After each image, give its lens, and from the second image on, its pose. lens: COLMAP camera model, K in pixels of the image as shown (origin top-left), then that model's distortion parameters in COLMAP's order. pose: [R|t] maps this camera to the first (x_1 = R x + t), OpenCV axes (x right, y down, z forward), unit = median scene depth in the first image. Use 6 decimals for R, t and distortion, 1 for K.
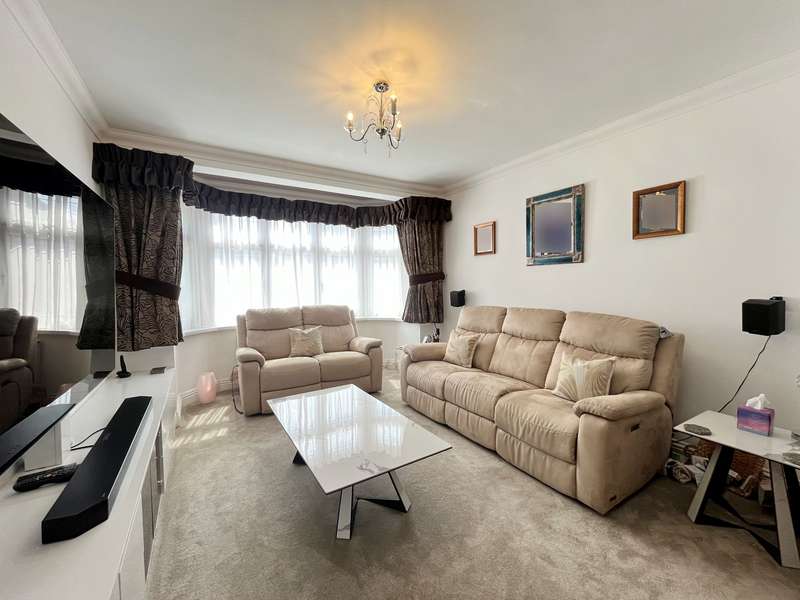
lens RADIAL K [[326.1, 0, 400.0], [0, 326.1, 300.0], [0, 0, 1]] dist [0.002619, -0.000257]
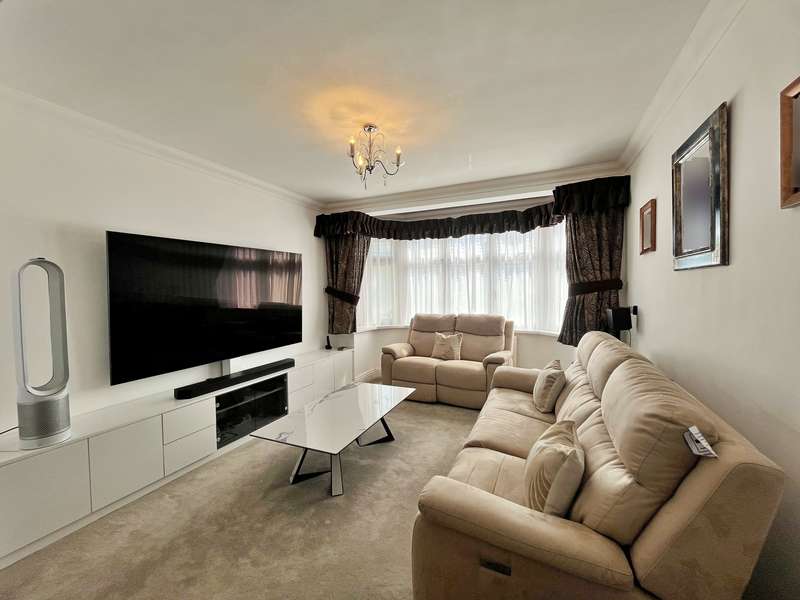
lens RADIAL K [[326.1, 0, 400.0], [0, 326.1, 300.0], [0, 0, 1]] dist [0.002619, -0.000257]
pose [[0.561839, 0.029458, -0.826722, 0.501384], [-0.036494, 0.999275, 0.010805, -0.033595], [0.826441, 0.024100, 0.562507, 0.234612]]
